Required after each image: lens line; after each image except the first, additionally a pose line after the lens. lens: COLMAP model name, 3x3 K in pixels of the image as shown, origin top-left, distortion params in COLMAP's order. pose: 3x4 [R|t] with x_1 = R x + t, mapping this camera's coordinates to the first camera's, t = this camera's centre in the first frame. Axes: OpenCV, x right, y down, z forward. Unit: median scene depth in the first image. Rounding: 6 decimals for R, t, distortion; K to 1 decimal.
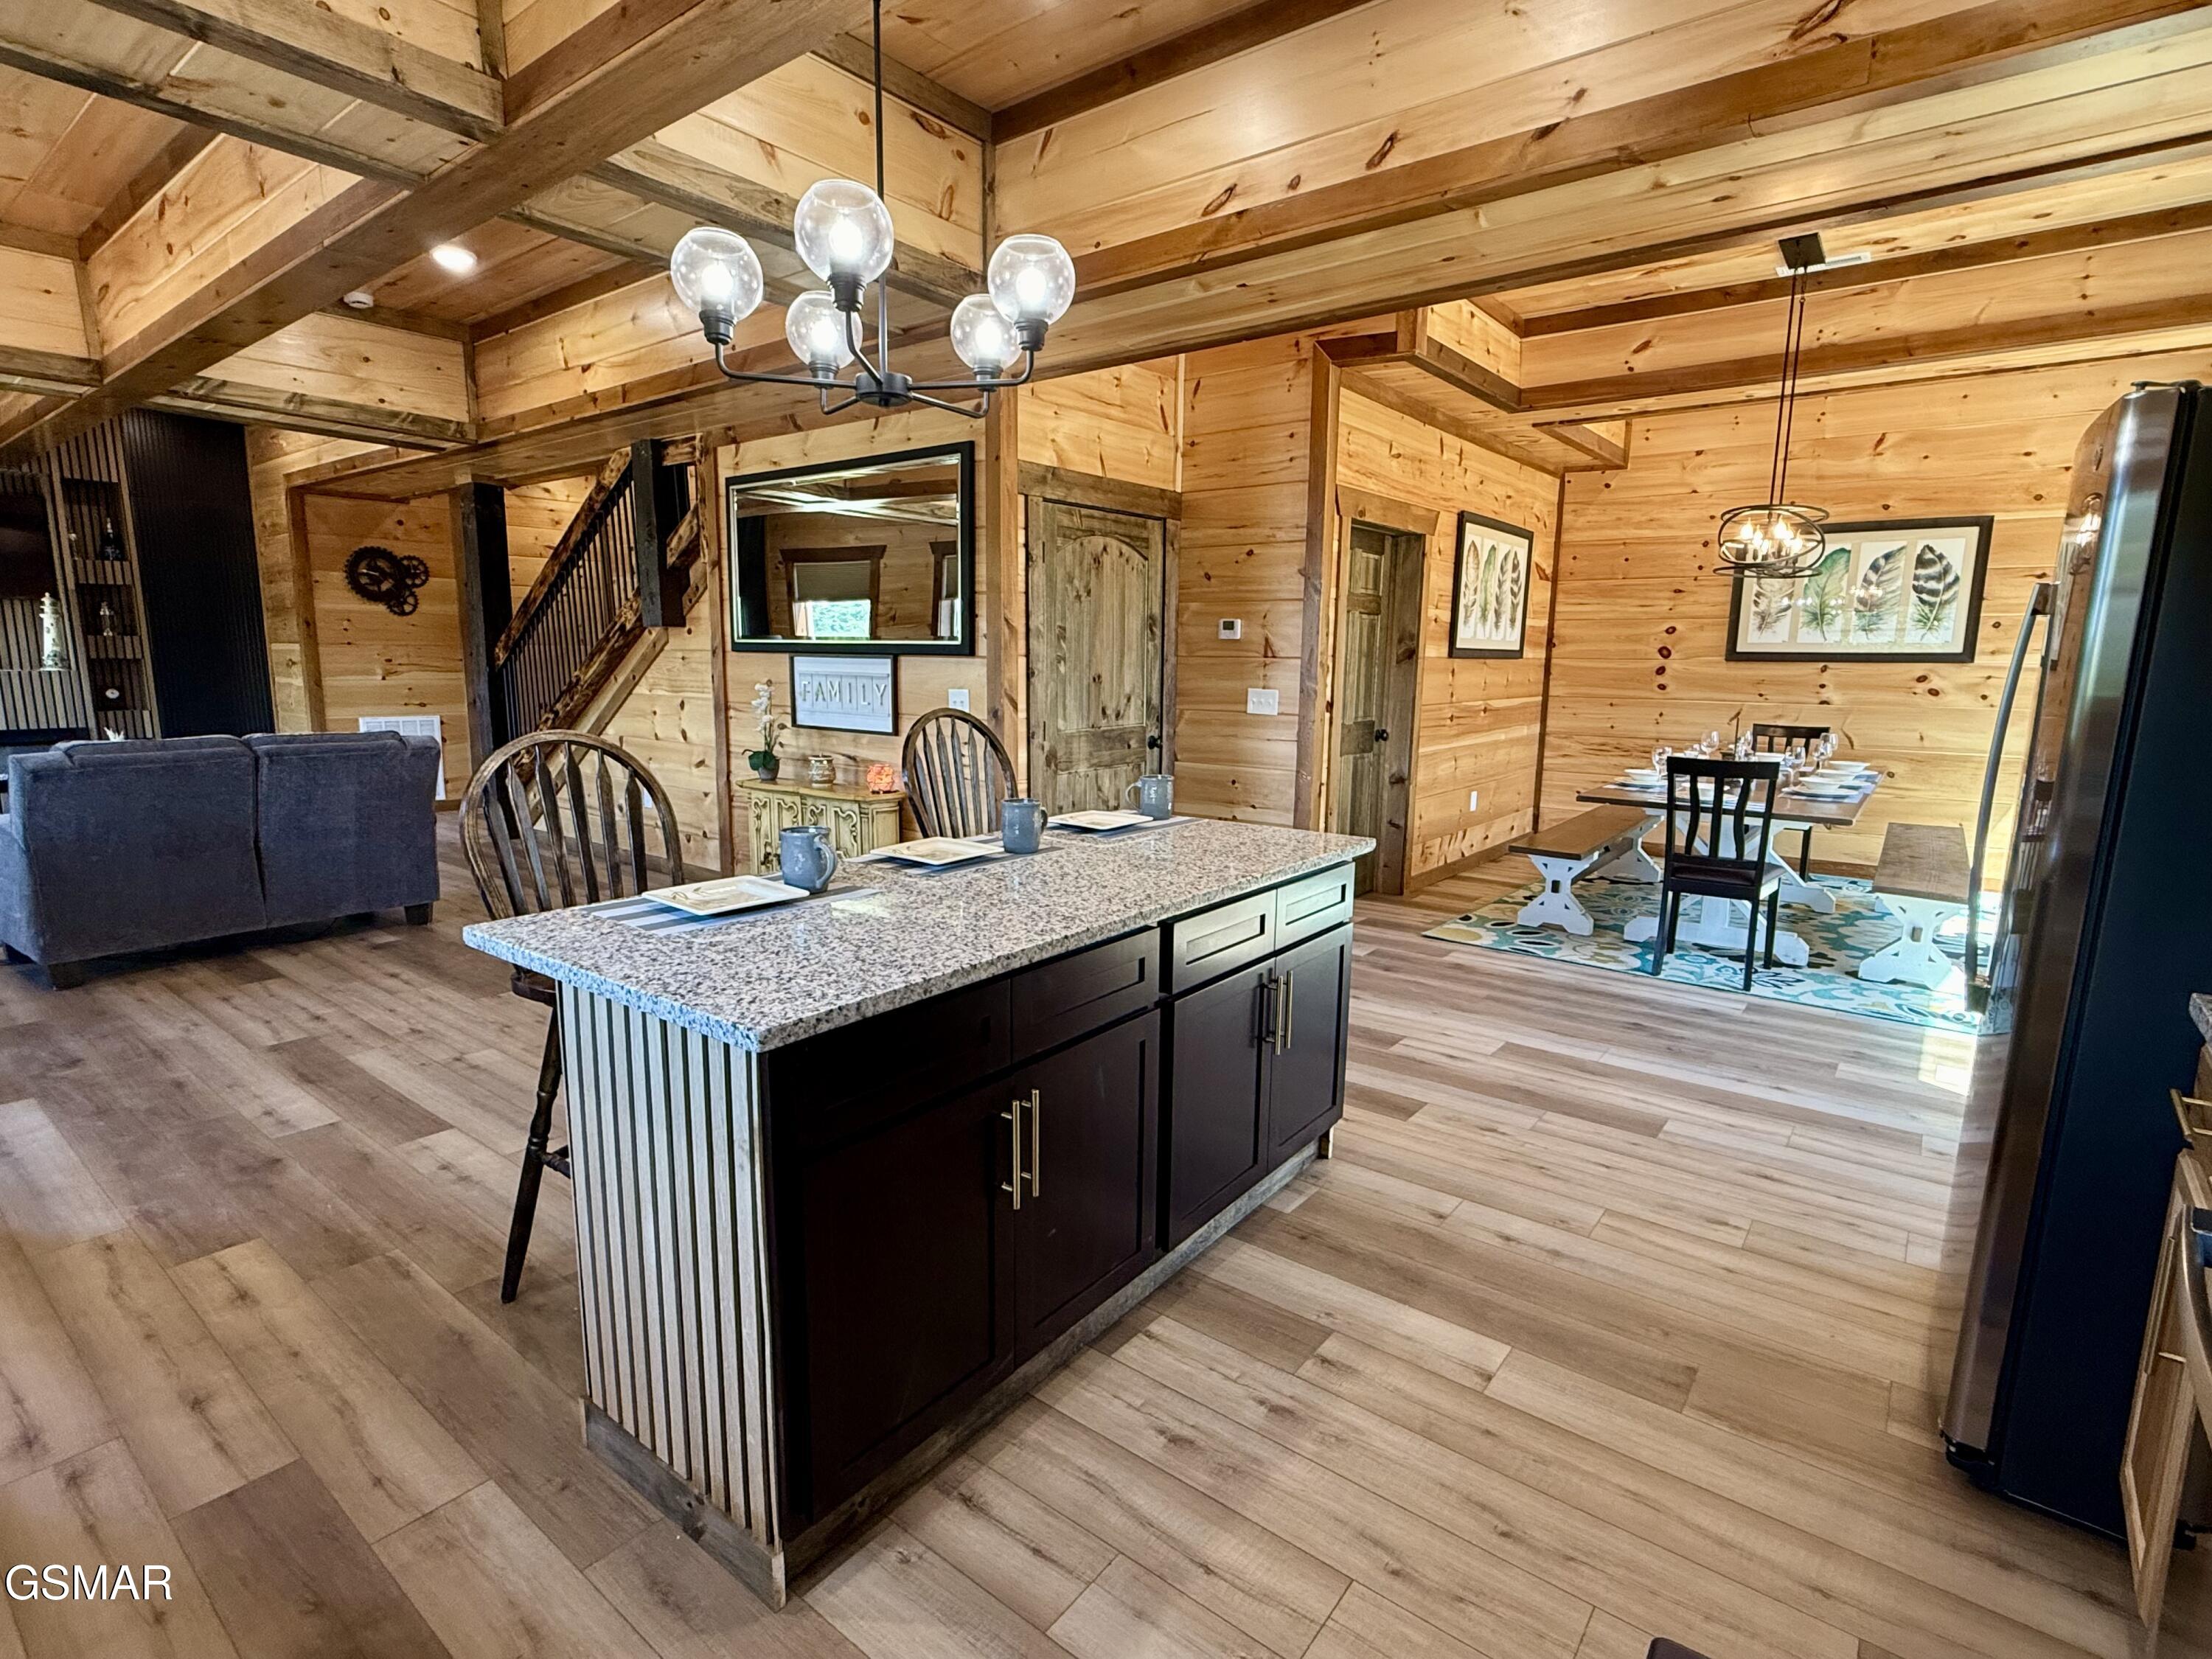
lens RADIAL K [[1082.9, 0, 1112.7], [0, 1082.9, 834.6], [0, 0, 1]] dist [-0.004085, -0.001285]
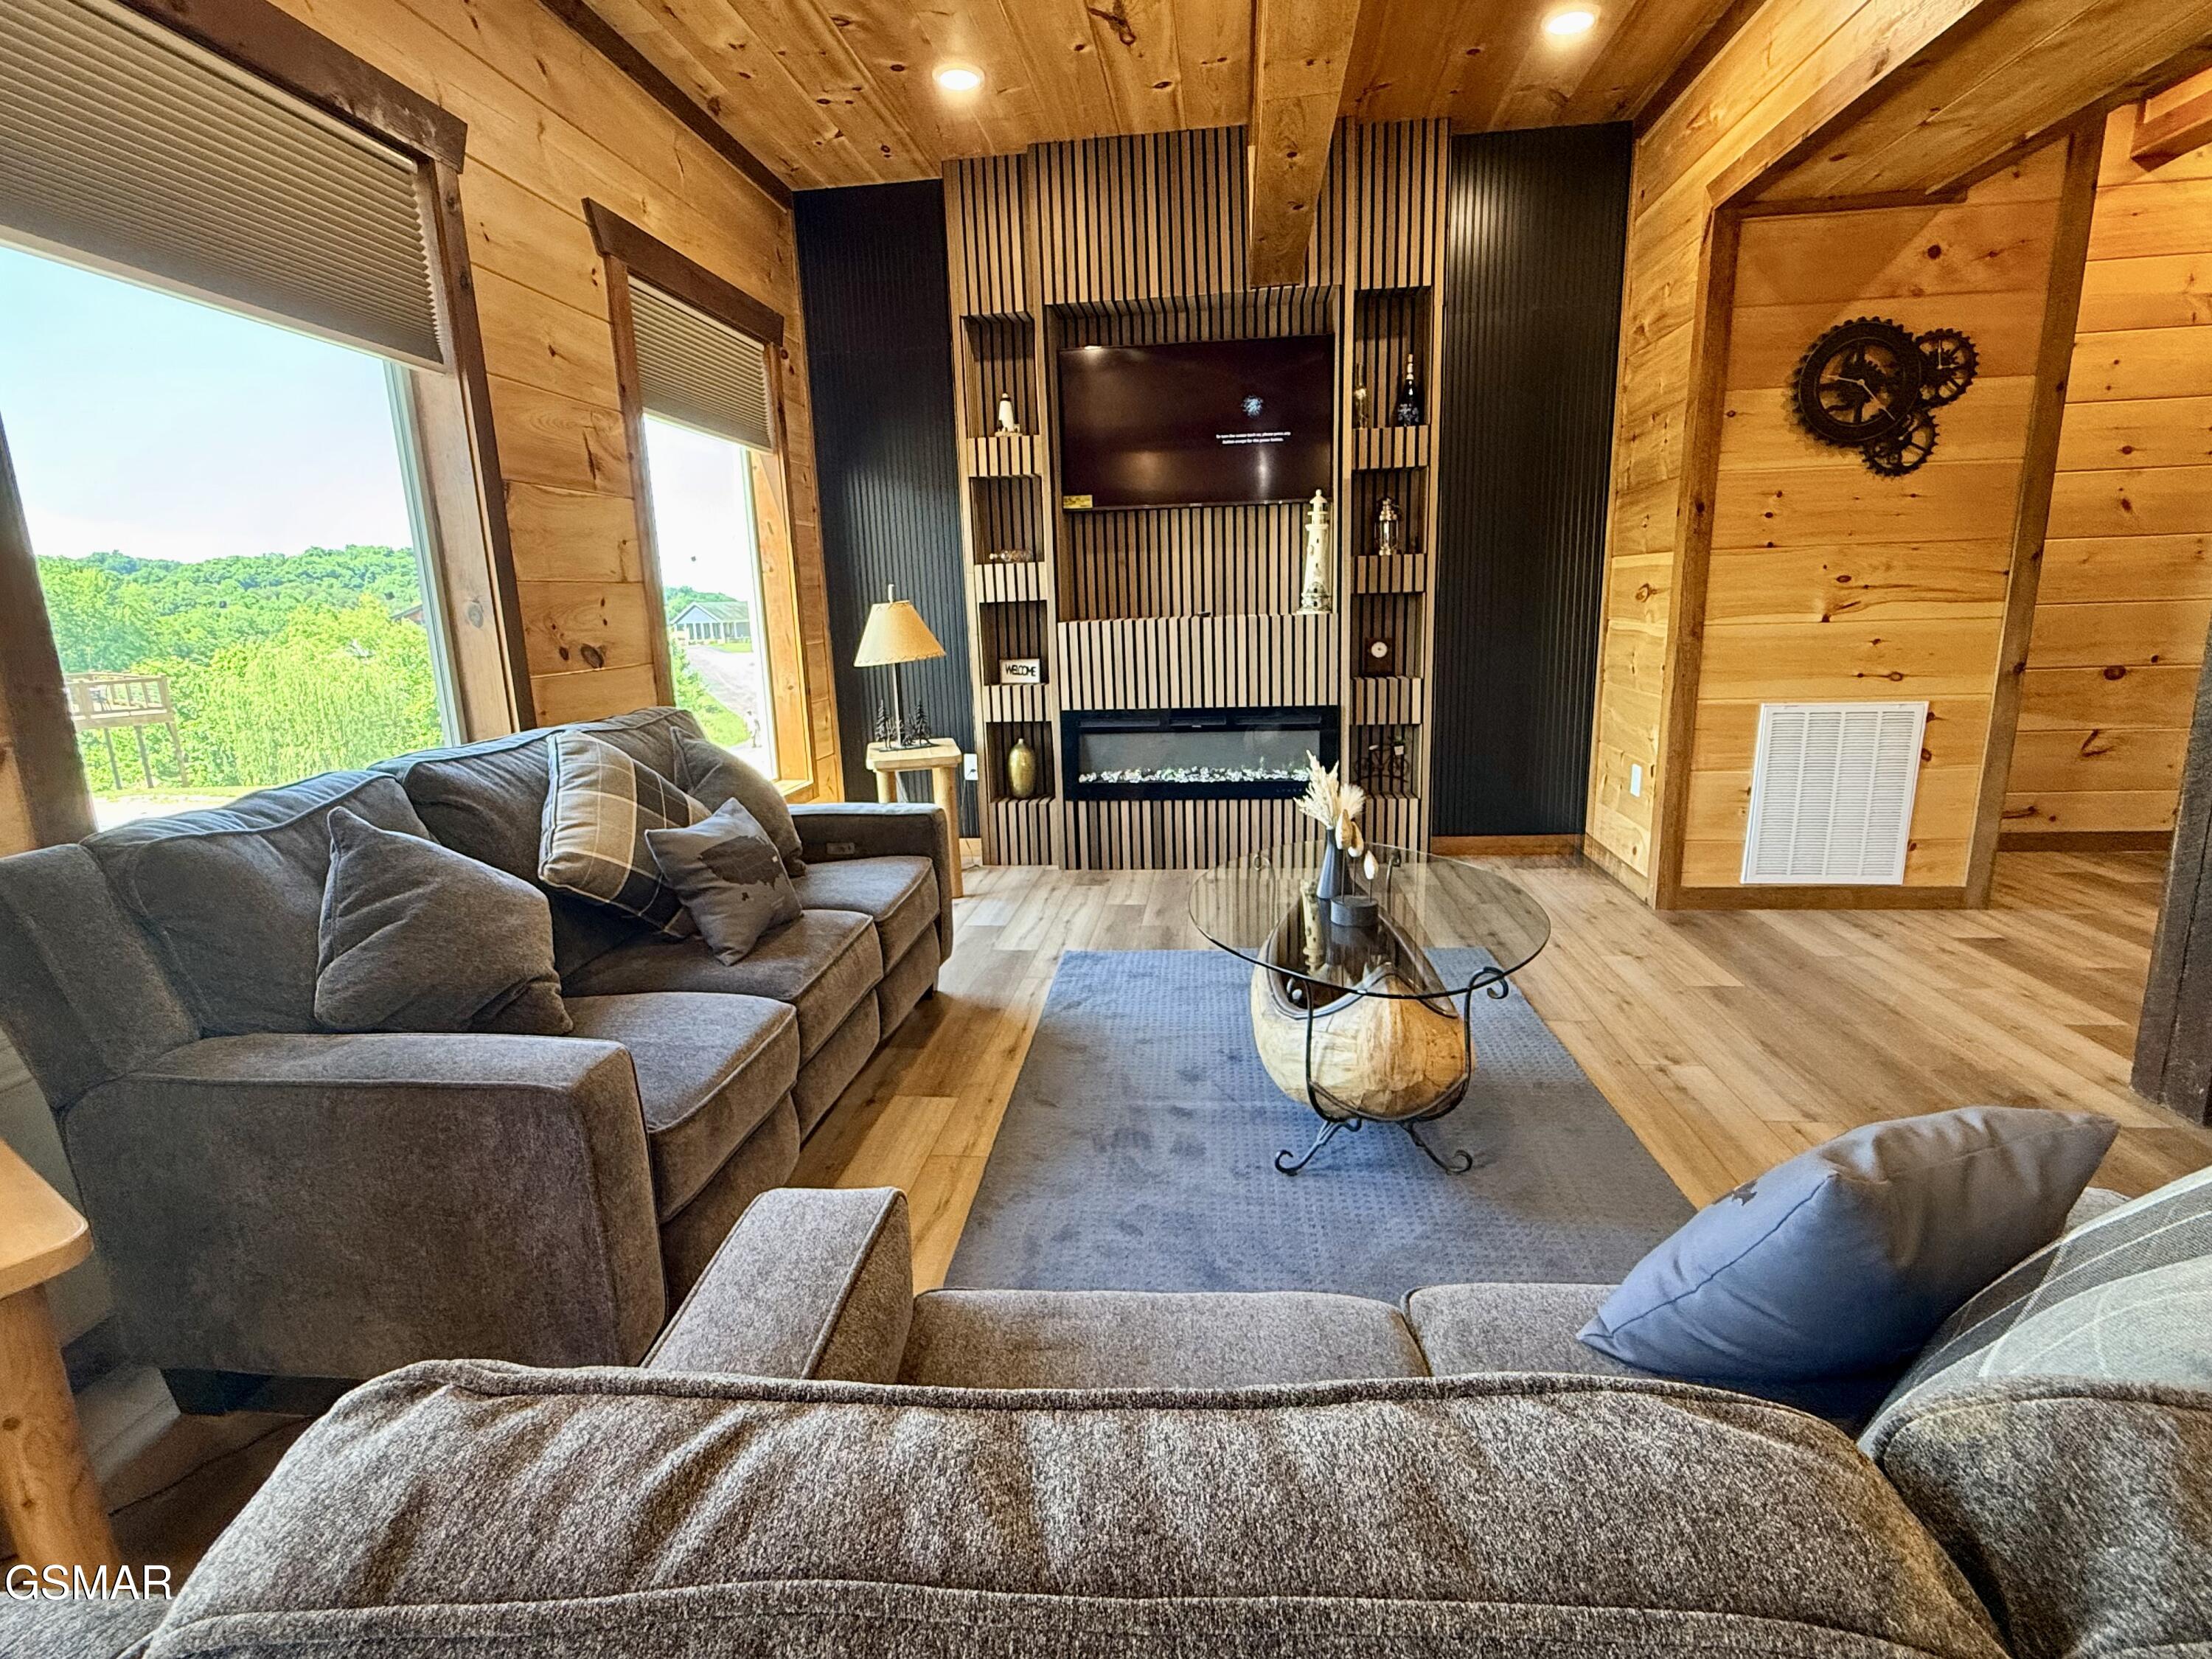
lens RADIAL K [[1082.9, 0, 1110.2], [0, 1082.9, 836.0], [0, 0, 1]] dist [-0.004085, -0.001285]
pose [[0.528056, 0.150356, -0.835793, -0.456997], [-0.102836, 0.988280, 0.112816, -0.076960], [0.842960, 0.026377, 0.537329, 0.519679]]
